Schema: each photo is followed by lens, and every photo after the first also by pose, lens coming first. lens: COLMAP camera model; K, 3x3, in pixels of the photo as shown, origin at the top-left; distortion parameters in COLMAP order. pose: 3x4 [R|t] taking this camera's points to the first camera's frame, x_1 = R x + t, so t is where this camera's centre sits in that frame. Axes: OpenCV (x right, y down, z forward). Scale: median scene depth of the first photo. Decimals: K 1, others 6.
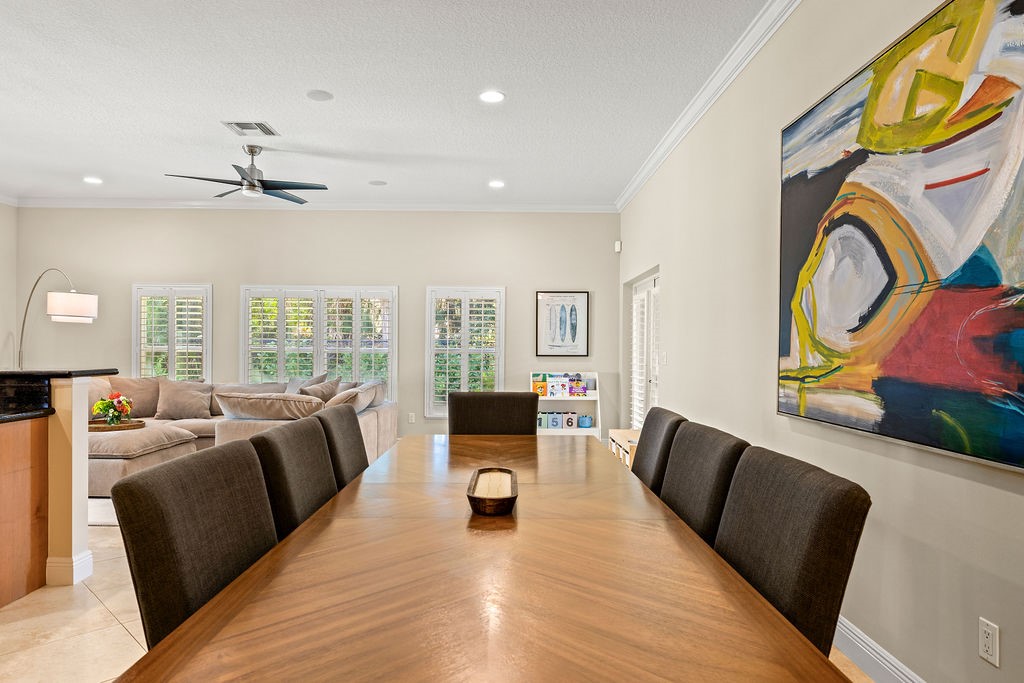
lens RADIAL K [[634.3, 0, 505.2], [0, 634.3, 350.4], [0, 0, 1]] dist [0.000534, -0.001253]
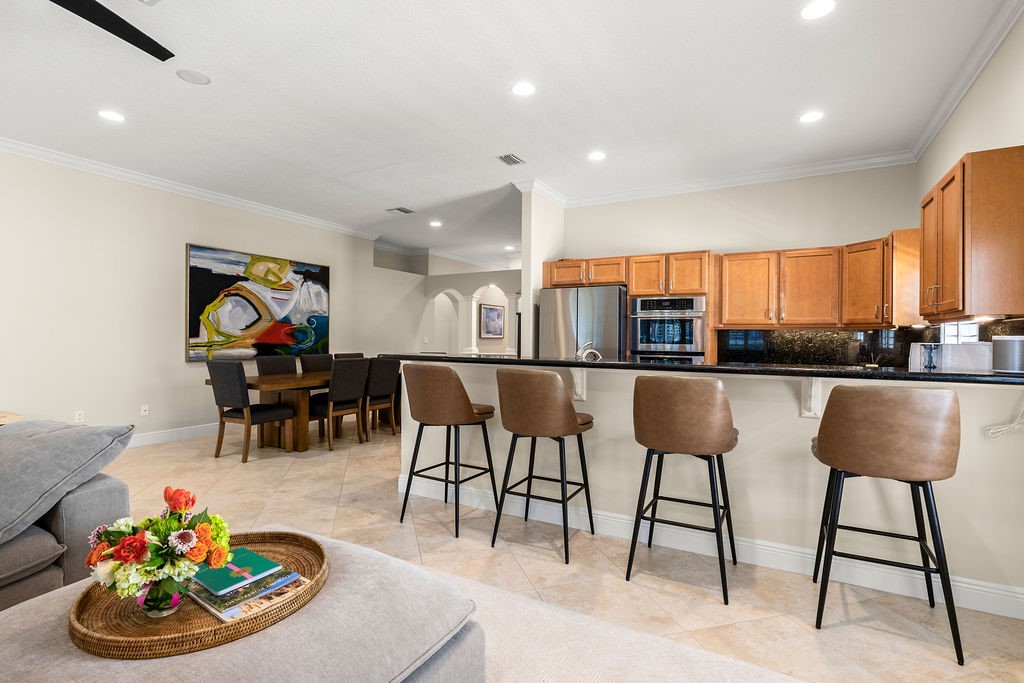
lens RADIAL K [[501.9, 0, 518.4], [0, 501.9, 338.6], [0, 0, 1]] dist [0.004200, -0.000590]
pose [[-0.873602, -0.018954, 0.486273, -2.000513], [-0.016457, 0.999820, 0.009406, -0.032359], [-0.486364, 0.000214, -0.873756, 2.588522]]
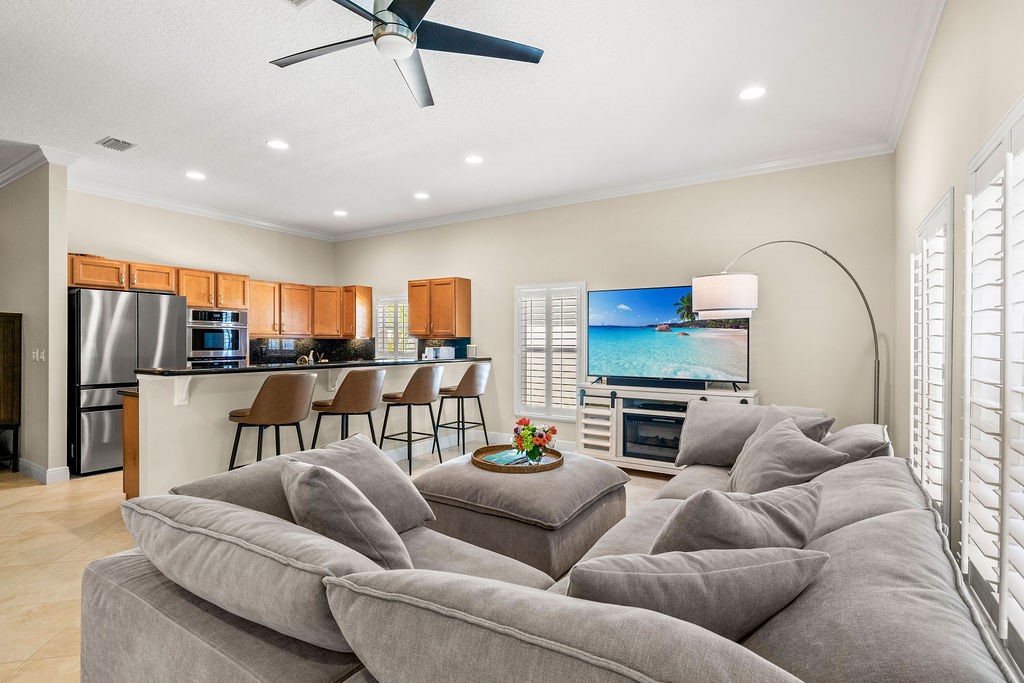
lens RADIAL K [[501.9, 0, 511.8], [0, 501.9, 342.3], [0, 0, 1]] dist [0.004200, -0.000590]
pose [[-0.539634, -0.008766, -0.841854, -0.276401], [-0.006805, 0.999959, -0.006051, -0.036337], [0.841872, 0.002464, -0.539671, 2.950498]]
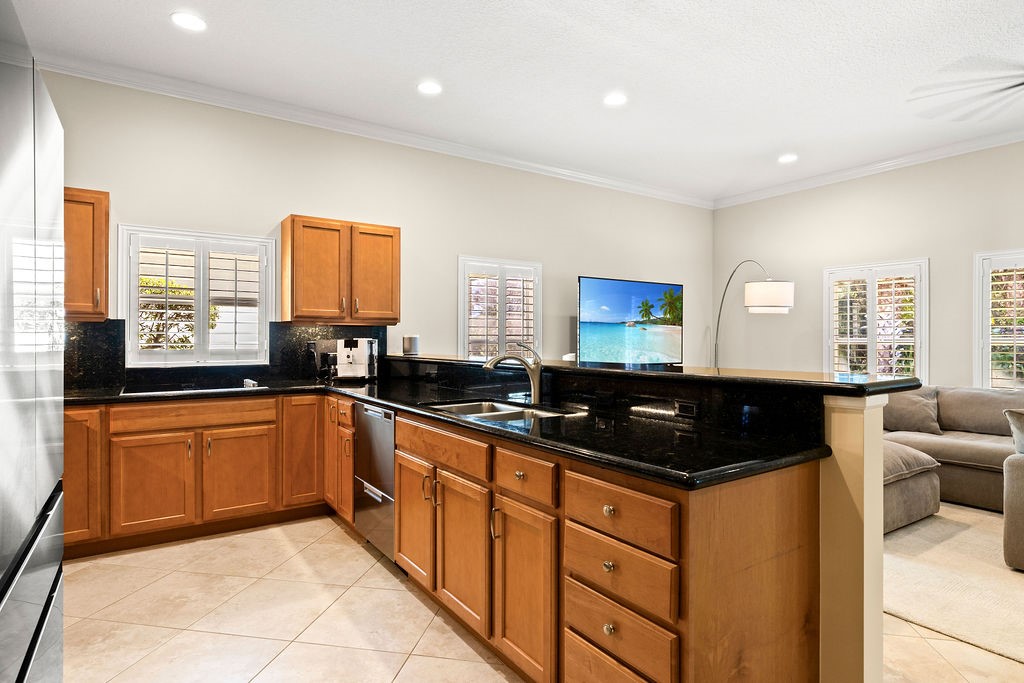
lens RADIAL K [[555.6, 0, 523.1], [0, 555.6, 348.8], [0, 0, 1]] dist [0.002659, -0.002435]
pose [[0.574578, -0.000833, -0.818449, -0.603810], [0.008731, 0.999949, 0.005111, -0.003042], [0.818403, -0.010083, 0.574556, 0.639049]]
